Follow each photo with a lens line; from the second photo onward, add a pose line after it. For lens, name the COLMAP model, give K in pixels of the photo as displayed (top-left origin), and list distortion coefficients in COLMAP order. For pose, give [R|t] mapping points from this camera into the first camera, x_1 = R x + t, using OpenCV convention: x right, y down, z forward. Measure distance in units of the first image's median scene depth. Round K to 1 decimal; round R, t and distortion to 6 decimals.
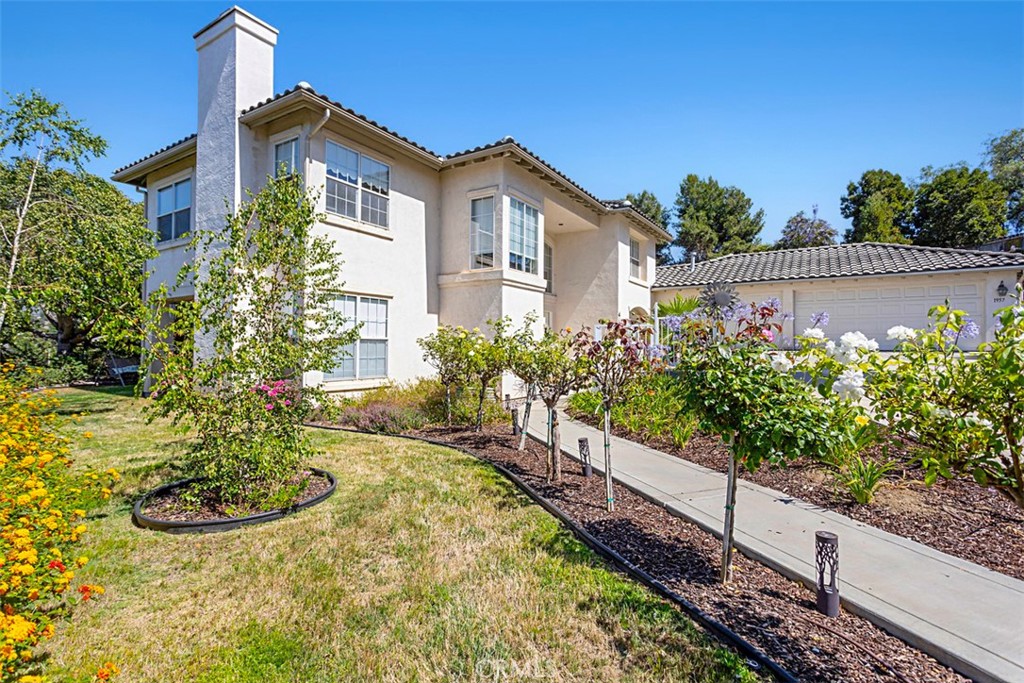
lens RADIAL K [[476.7, 0, 508.7], [0, 476.7, 339.7], [0, 0, 1]] dist [0.004382, 0.000671]
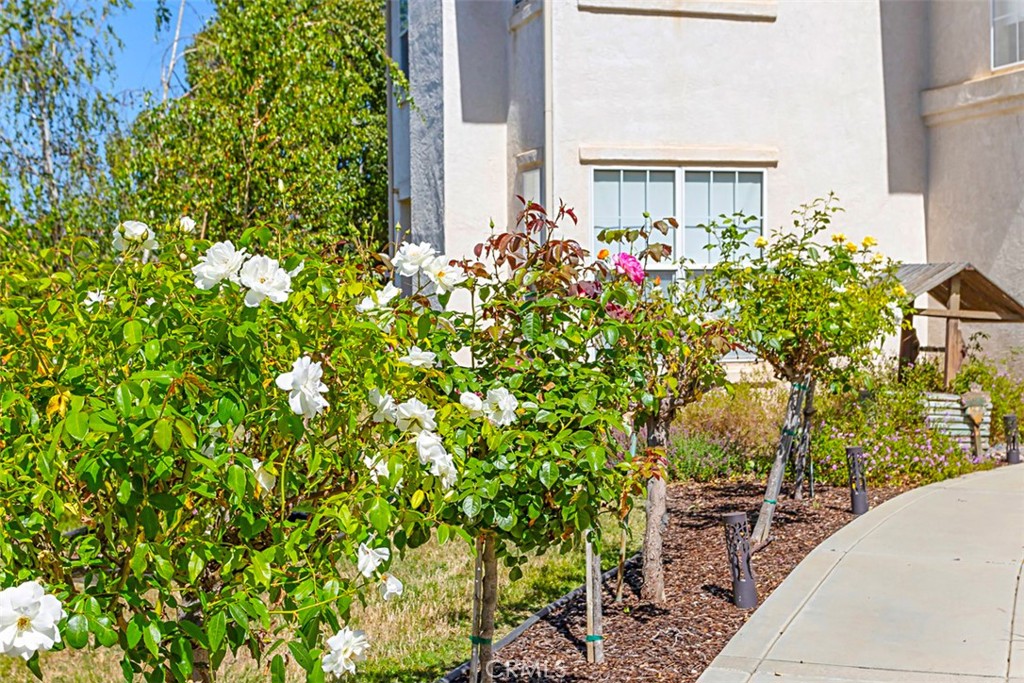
lens RADIAL K [[1309.0, 0, 513.2], [0, 1309.0, 341.1], [0, 0, 1]] dist [-0.023536, 0.000000]
pose [[0.756732, 0.014740, -0.653559, 0.283852], [0.024795, 0.998379, 0.051226, -0.001172], [0.653255, -0.054969, 0.755140, 0.011686]]
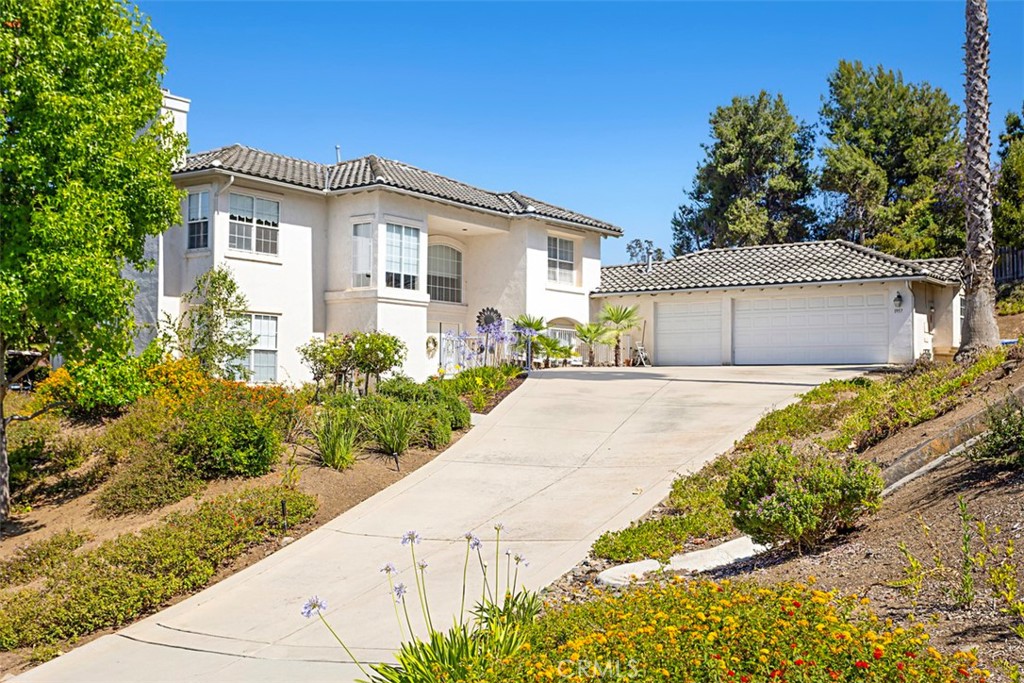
lens RADIAL K [[1089.4, 0, 512.7], [0, 1089.4, 350.6], [0, 0, 1]] dist [0.004871, 0.000000]
pose [[0.998522, -0.002971, -0.054268, 0.418814], [0.001729, 0.999736, -0.022915, 0.055844], [0.054322, 0.022787, 0.998263, -1.465647]]
